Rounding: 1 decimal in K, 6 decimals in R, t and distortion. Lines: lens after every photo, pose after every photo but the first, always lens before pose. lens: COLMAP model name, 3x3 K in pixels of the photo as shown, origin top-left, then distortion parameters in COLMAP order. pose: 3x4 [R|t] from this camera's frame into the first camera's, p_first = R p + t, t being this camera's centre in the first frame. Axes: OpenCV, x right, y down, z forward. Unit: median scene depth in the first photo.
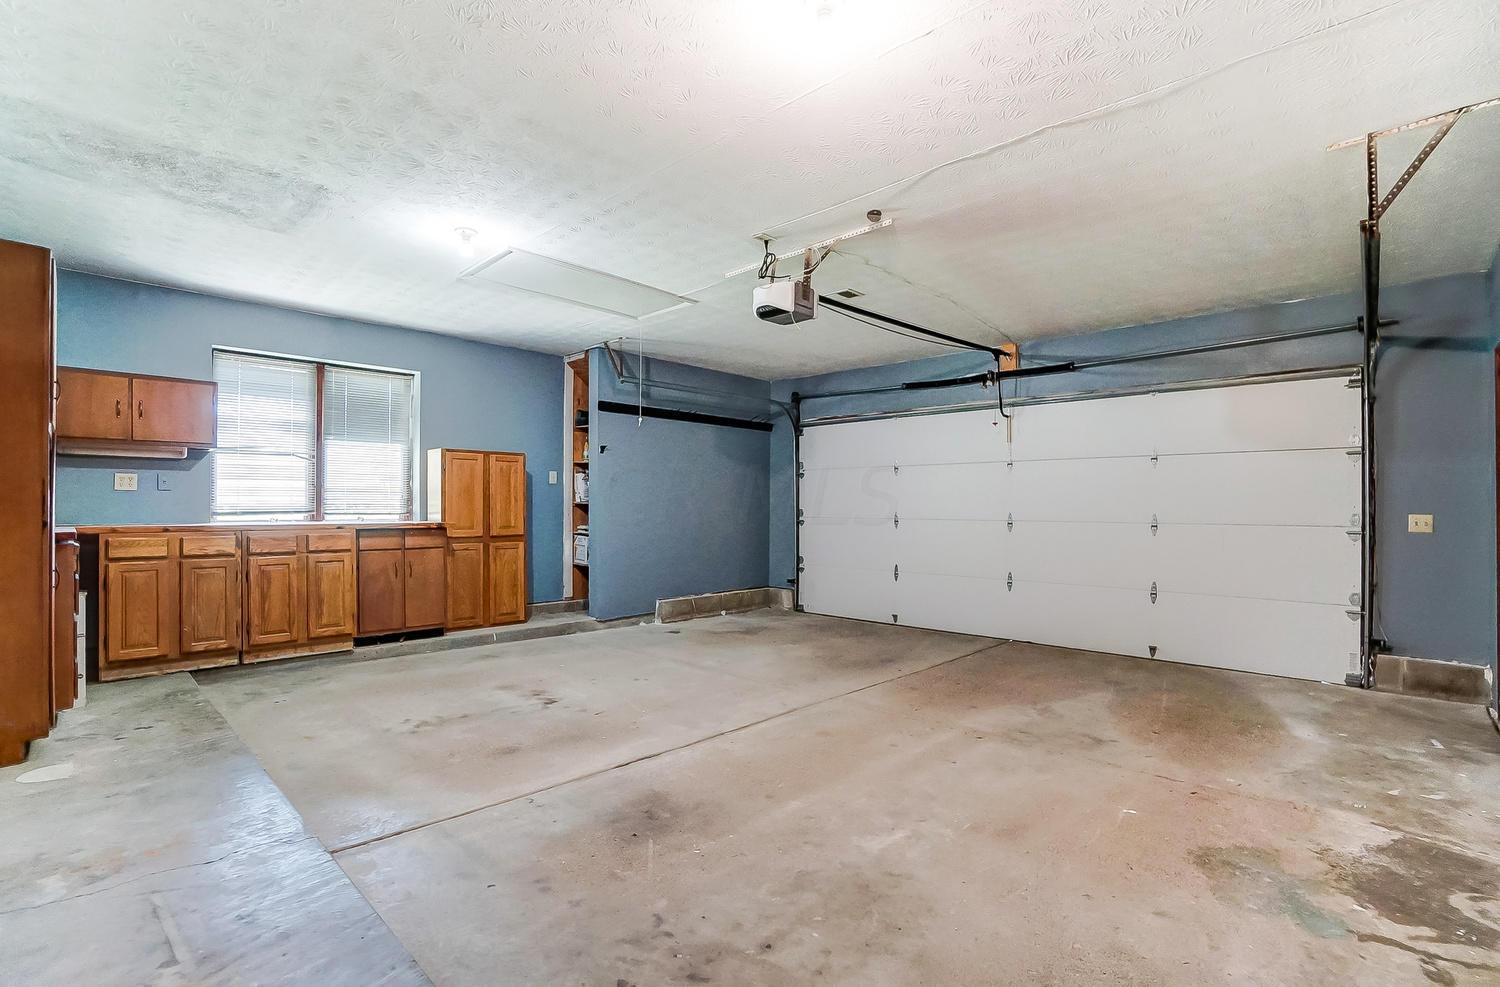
lens RADIAL K [[669.3, 0, 749.4], [0, 669.3, 493.1], [0, 0, 1]] dist [-0.043197, 0.006955]
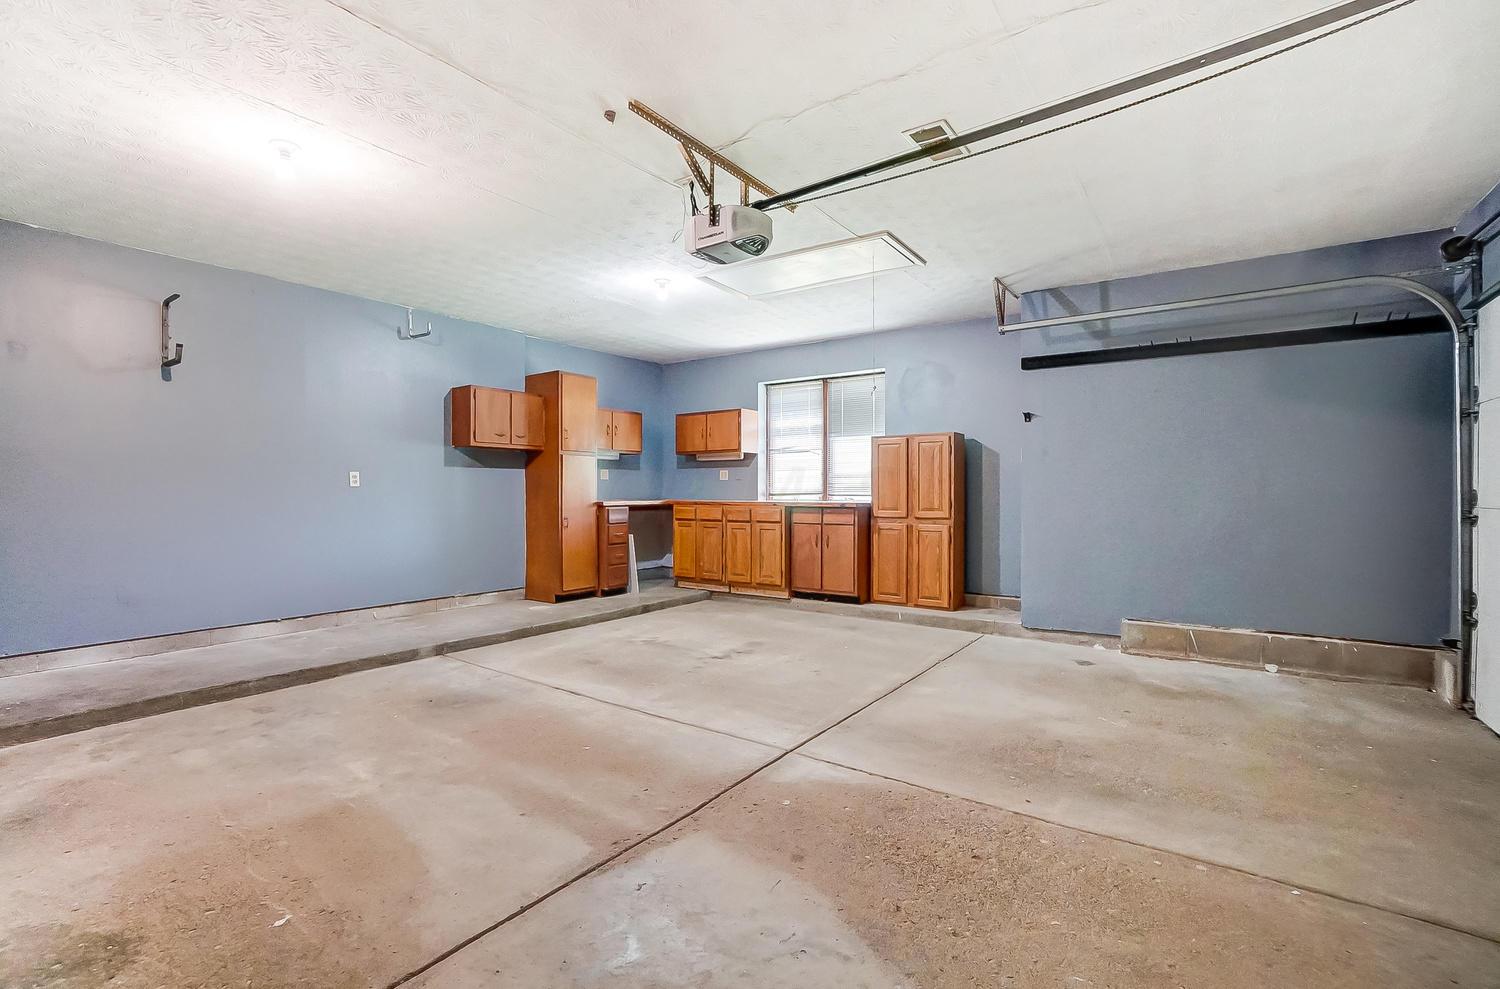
lens RADIAL K [[669.3, 0, 753.9], [0, 669.3, 499.7], [0, 0, 1]] dist [-0.043197, 0.006955]
pose [[0.154134, 0.006645, -0.988028, 0.681483], [0.020829, 0.999733, 0.009973, 0.026720], [0.987830, -0.022117, 0.153955, 0.717158]]
